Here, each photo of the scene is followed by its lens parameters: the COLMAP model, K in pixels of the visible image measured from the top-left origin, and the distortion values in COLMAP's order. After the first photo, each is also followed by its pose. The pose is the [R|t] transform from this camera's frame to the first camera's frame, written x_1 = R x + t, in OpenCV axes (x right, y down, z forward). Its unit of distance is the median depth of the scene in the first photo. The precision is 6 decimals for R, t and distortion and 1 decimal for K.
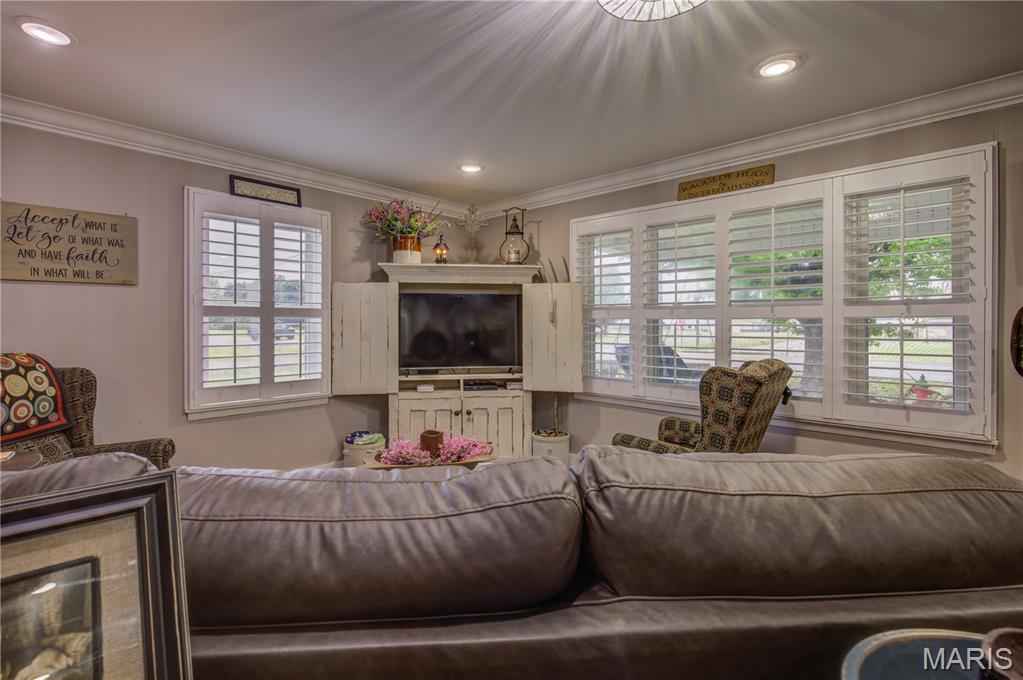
lens RADIAL K [[472.9, 0, 525.1], [0, 472.9, 326.4], [0, 0, 1]] dist [-0.003239, 0.000511]
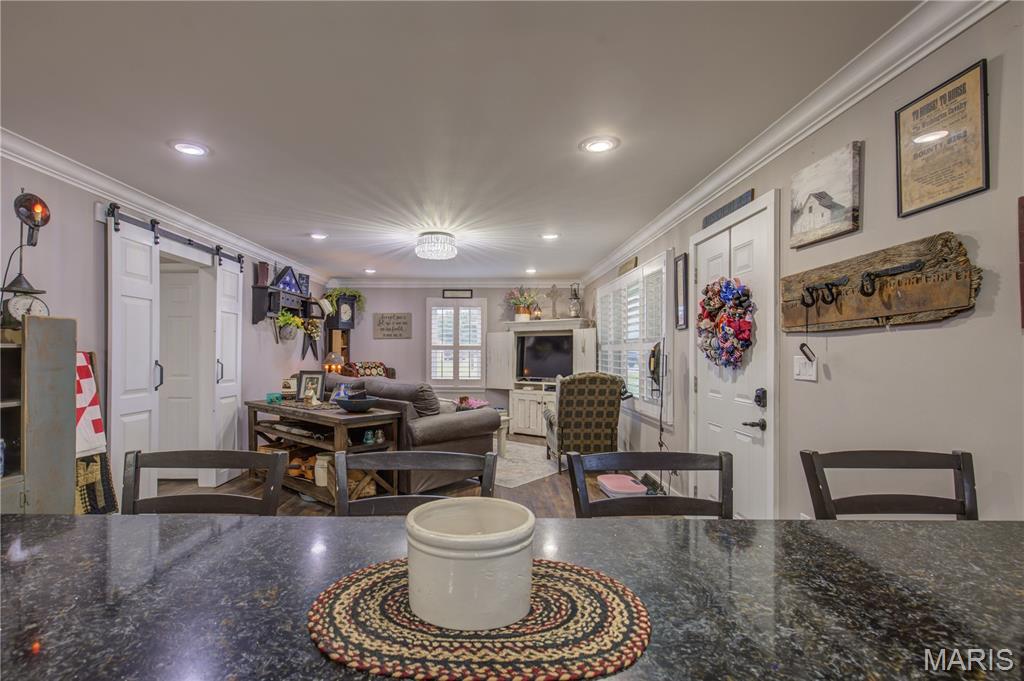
lens RADIAL K [[473.4, 0, 489.2], [0, 473.4, 350.7], [0, 0, 1]] dist [-0.003239, 0.000511]
pose [[0.690022, -0.000800, -0.723788, 1.070928], [-0.006949, 0.999946, -0.007731, 0.000060], [0.723755, 0.010364, 0.689979, -0.395214]]
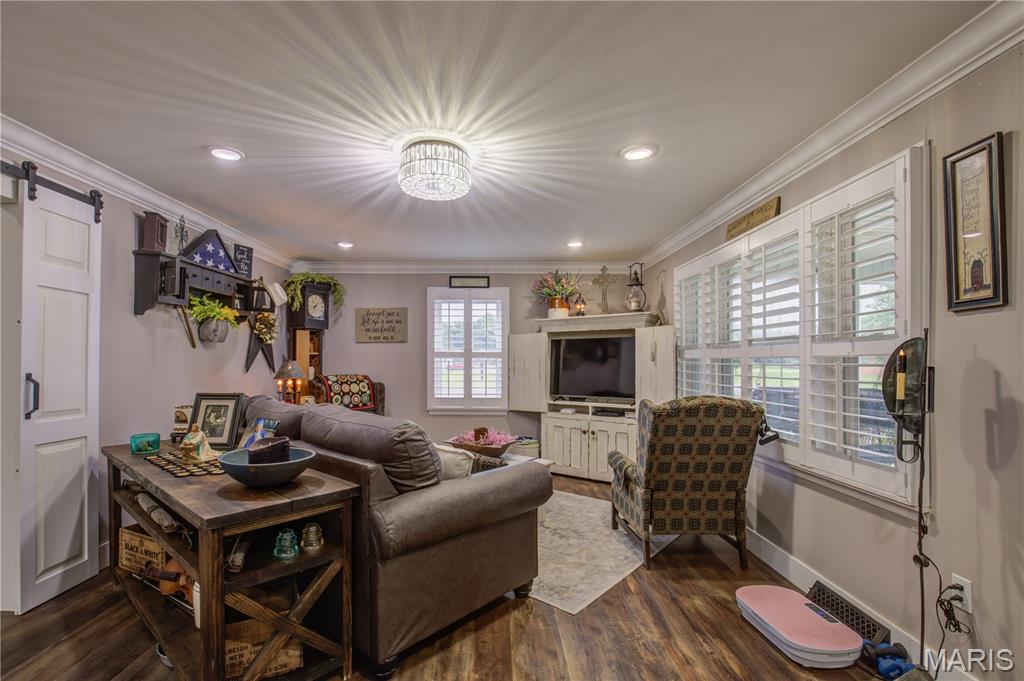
lens RADIAL K [[473.4, 0, 492.1], [0, 473.4, 360.0], [0, 0, 1]] dist [-0.003239, 0.000511]
pose [[0.681298, -0.000675, -0.732006, 0.653321], [-0.006201, 0.999958, -0.006694, -0.001596], [0.731980, 0.009100, 0.681266, -0.060890]]
